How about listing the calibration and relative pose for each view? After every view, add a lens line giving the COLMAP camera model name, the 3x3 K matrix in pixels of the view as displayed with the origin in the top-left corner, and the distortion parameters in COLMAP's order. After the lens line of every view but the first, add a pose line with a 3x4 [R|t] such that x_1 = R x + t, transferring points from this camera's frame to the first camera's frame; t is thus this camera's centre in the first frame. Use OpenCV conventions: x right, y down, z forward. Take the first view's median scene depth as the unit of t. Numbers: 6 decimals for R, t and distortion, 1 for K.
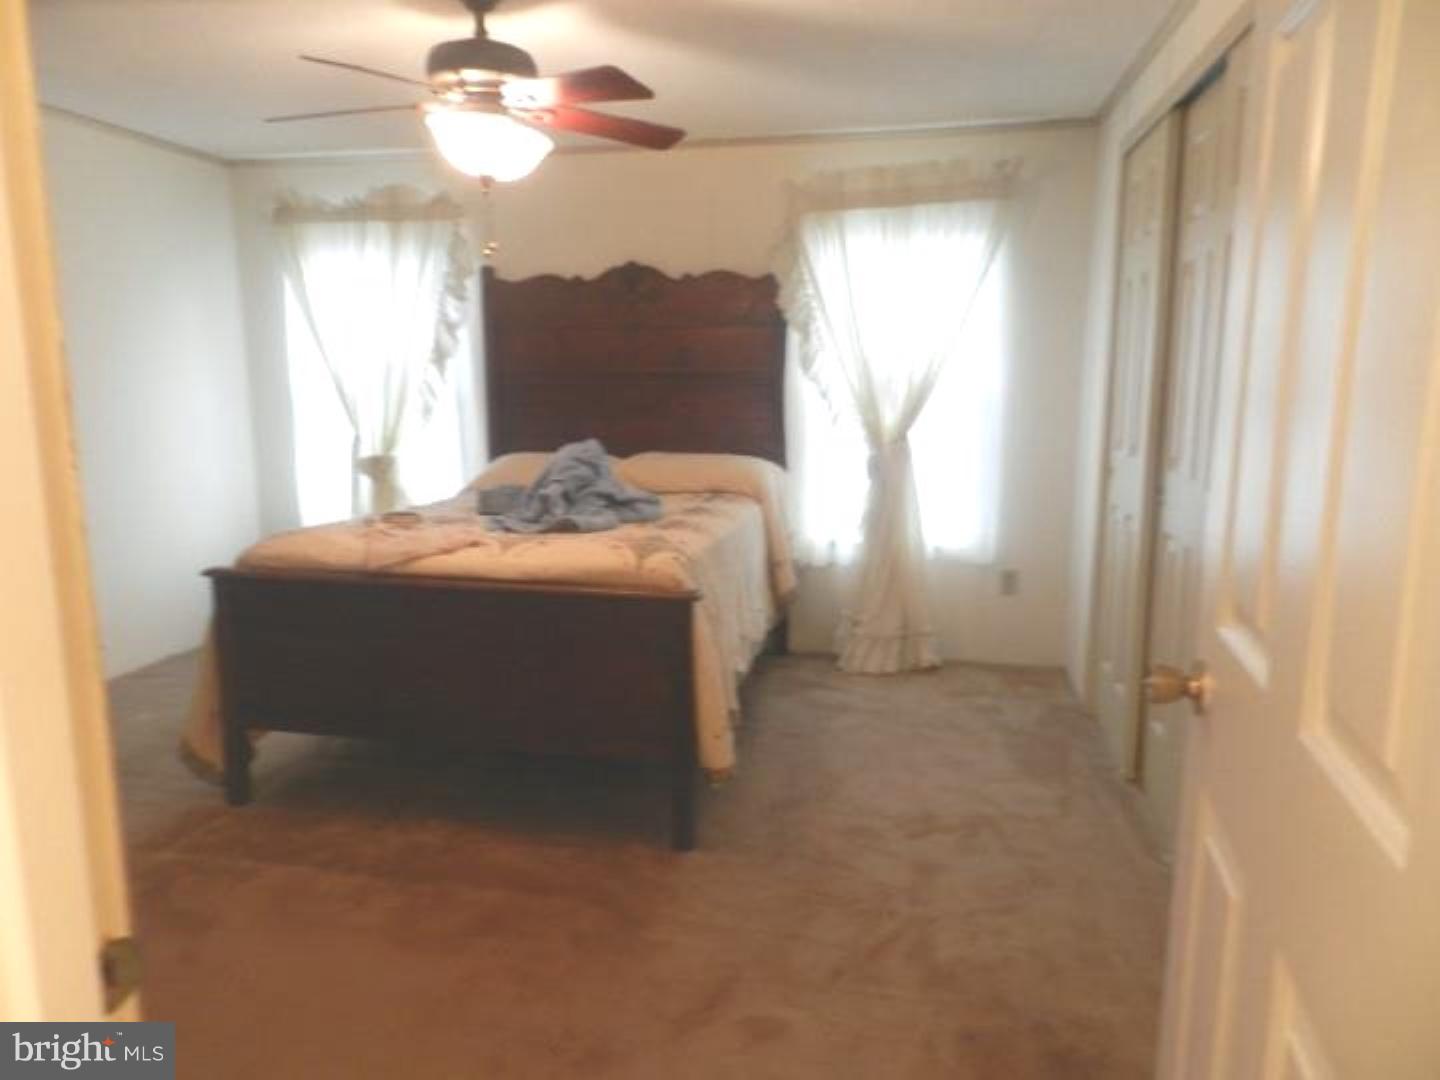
lens RADIAL K [[965.5, 0, 720.0], [0, 965.5, 540.0], [0, 0, 1]] dist [0.006434, 0.001402]
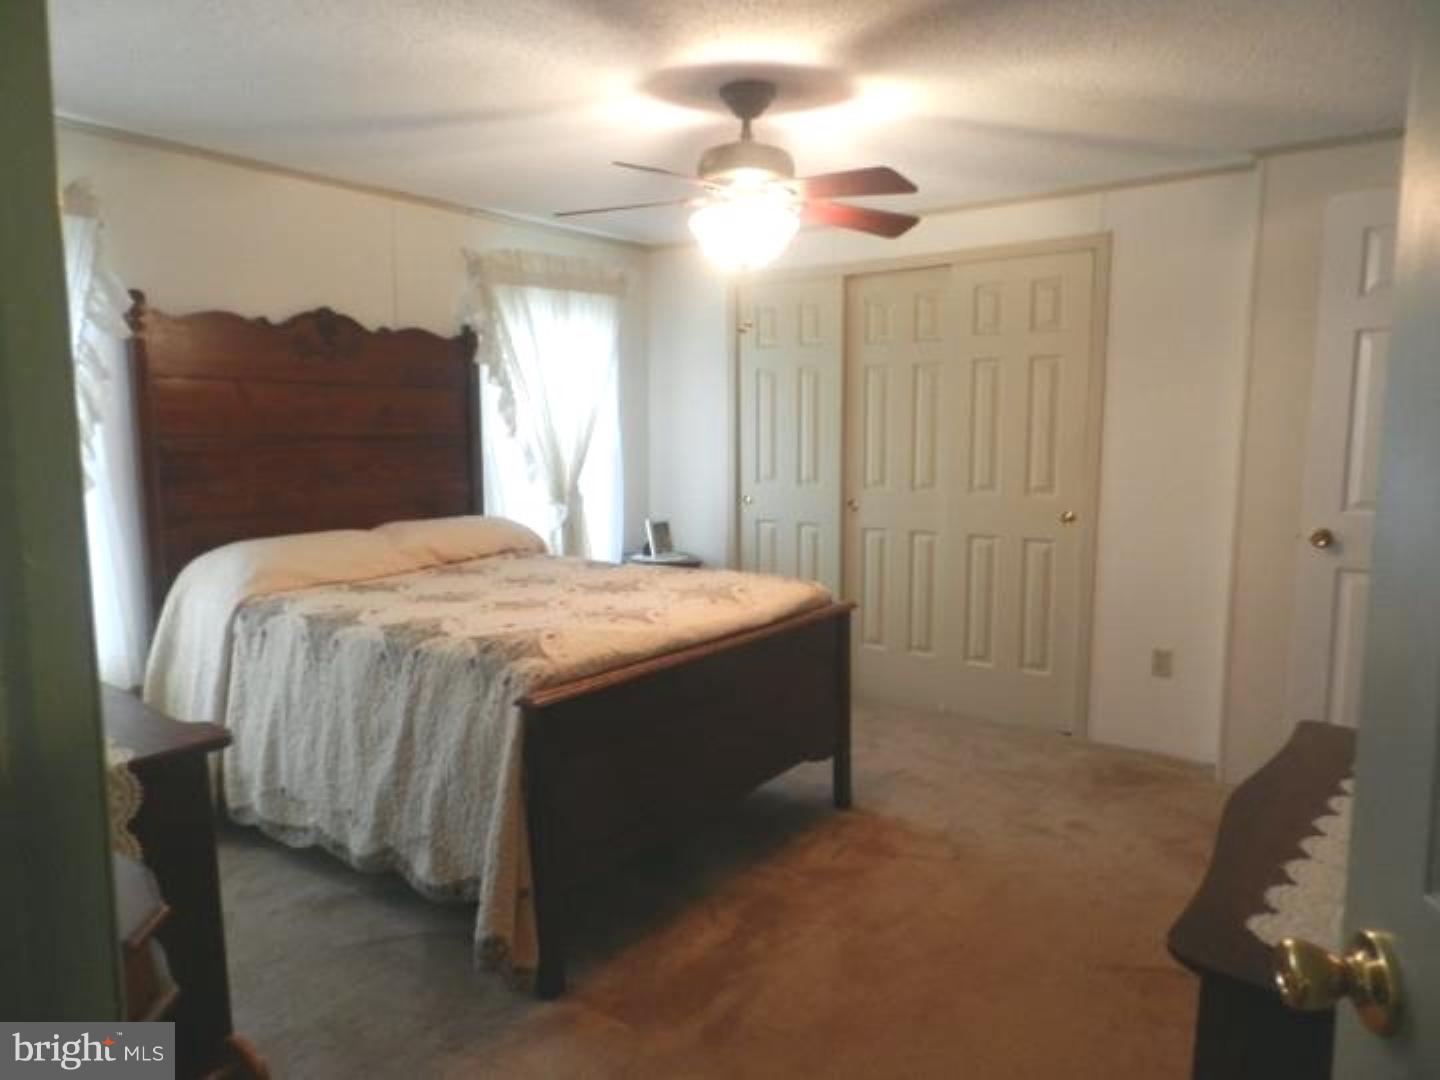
lens RADIAL K [[965.5, 0, 720.0], [0, 965.5, 540.0], [0, 0, 1]] dist [0.006434, 0.001402]
pose [[0.399970, -0.123076, 0.908227, -0.796099], [0.144218, 0.987049, 0.070246, -0.094346], [-0.905110, 0.102887, 0.412540, 0.350973]]
